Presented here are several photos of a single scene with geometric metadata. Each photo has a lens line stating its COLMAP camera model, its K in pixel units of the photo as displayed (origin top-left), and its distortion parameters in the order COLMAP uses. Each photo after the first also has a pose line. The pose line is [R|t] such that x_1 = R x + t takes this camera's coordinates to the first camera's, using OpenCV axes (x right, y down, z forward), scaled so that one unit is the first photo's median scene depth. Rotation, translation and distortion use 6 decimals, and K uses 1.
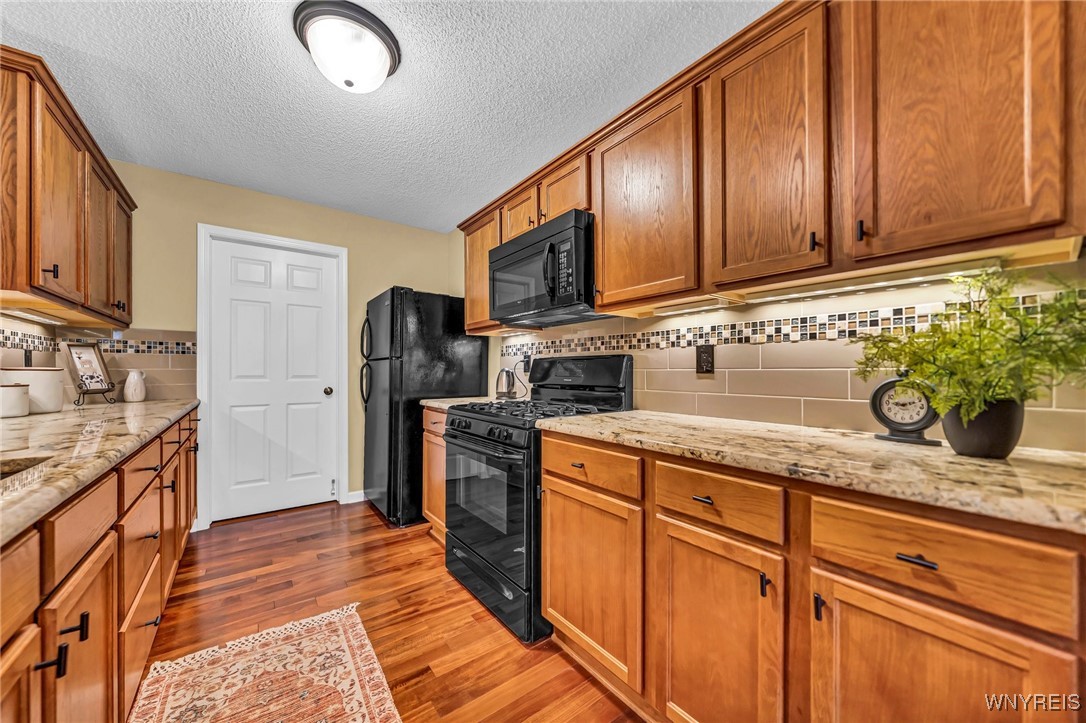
lens RADIAL K [[390.6, 0, 533.3], [0, 390.6, 369.3], [0, 0, 1]] dist [-0.003756, 0.000642]
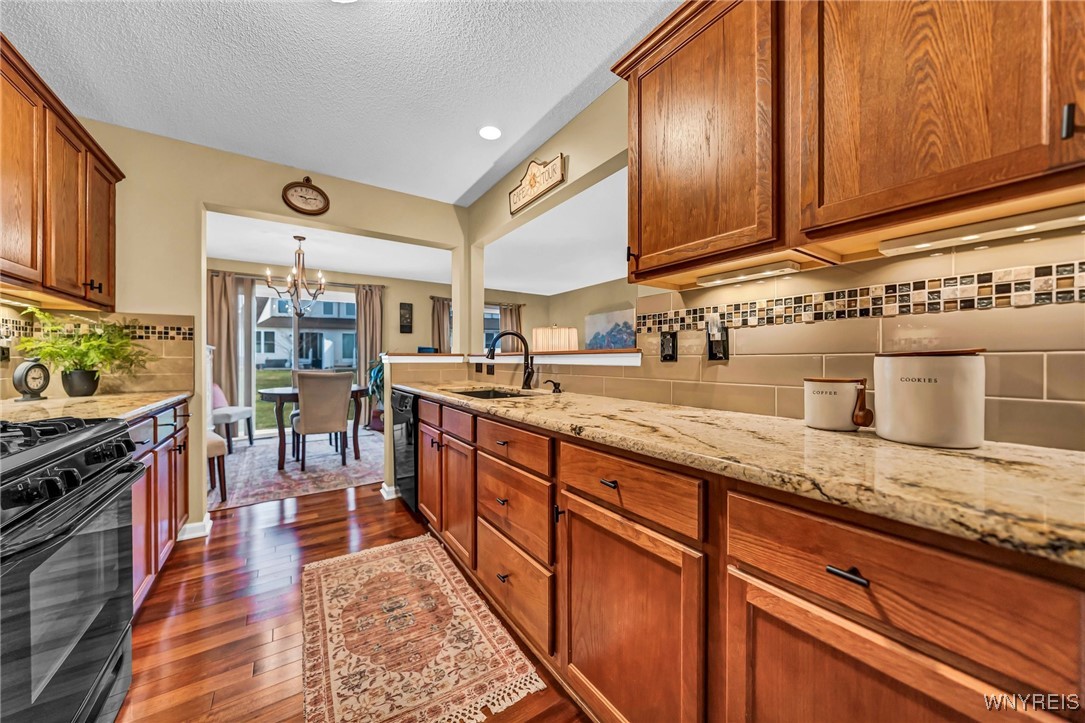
lens RADIAL K [[390.3, 0, 538.3], [0, 390.3, 359.1], [0, 0, 1]] dist [-0.003756, 0.000642]
pose [[-0.997779, 0.001782, 0.066587, -0.876074], [0.001490, 0.999989, -0.004432, 0.008640], [-0.066594, -0.004323, -0.997771, 1.627510]]
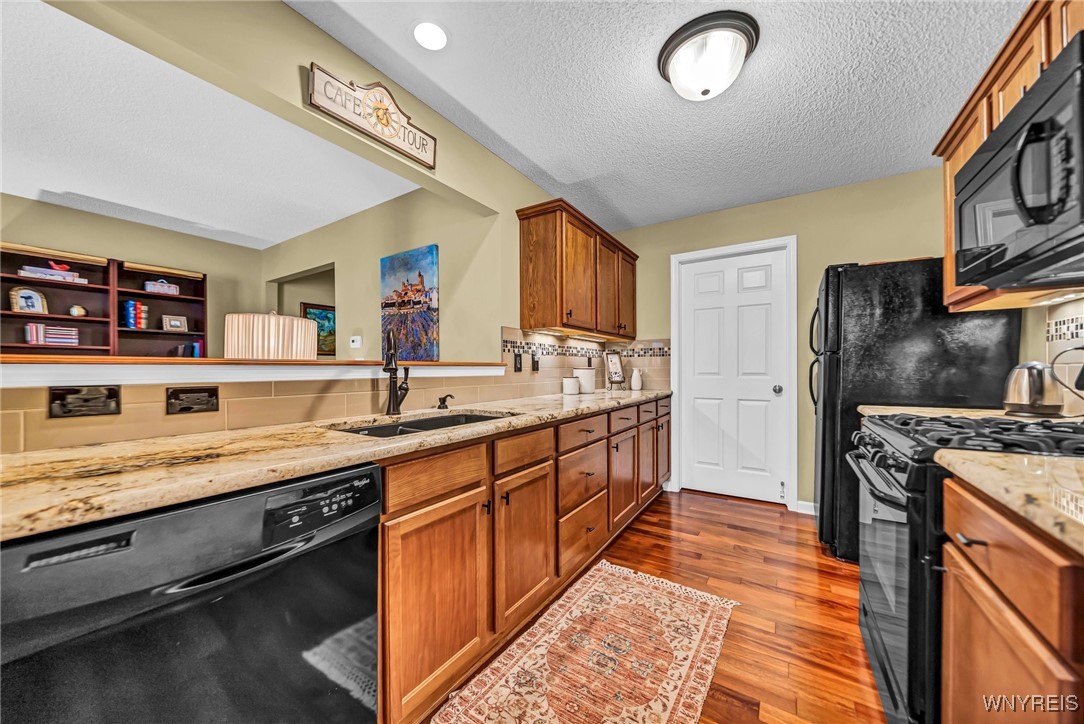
lens RADIAL K [[389.9, 0, 537.6], [0, 389.9, 371.4], [0, 0, 1]] dist [-0.003756, 0.000642]
pose [[0.345109, 0.002056, -0.938560, 0.326902], [0.009946, 0.999933, 0.005847, 0.000010], [0.938510, -0.011353, 0.345066, 0.201459]]
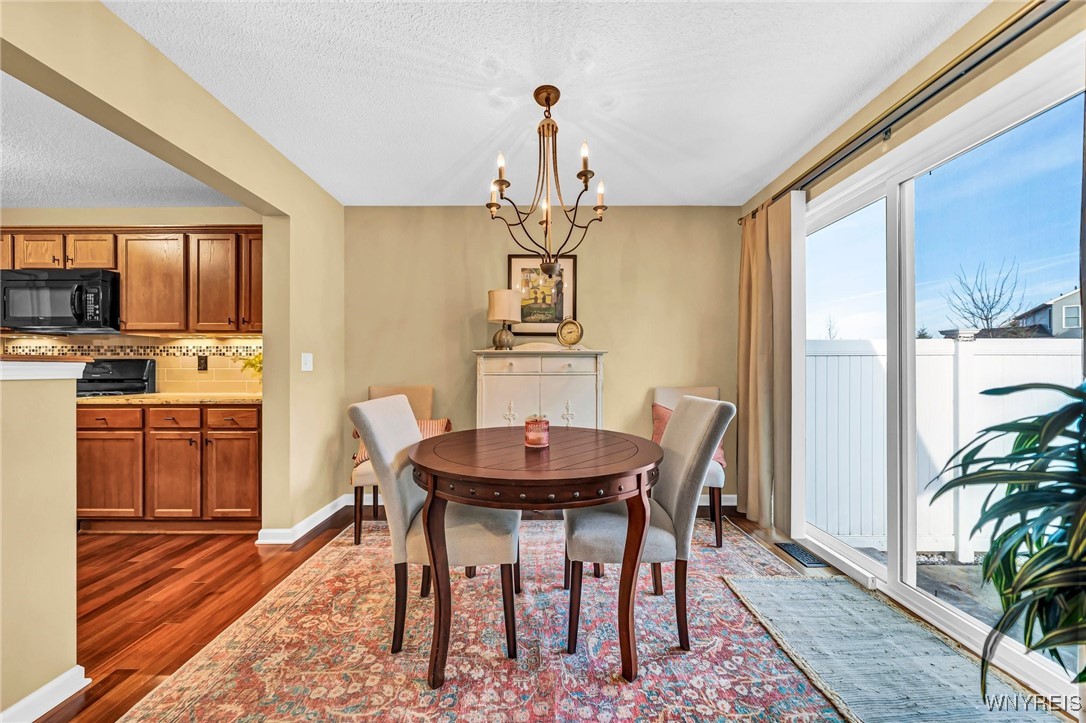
lens RADIAL K [[390.6, 0, 543.5], [0, 390.6, 367.3], [0, 0, 1]] dist [-0.003756, 0.000642]
pose [[0.601112, 0.000597, 0.799164, -0.077999], [-0.001945, 0.999998, 0.000716, -0.008561], [-0.799162, -0.001985, 0.601112, -1.384934]]
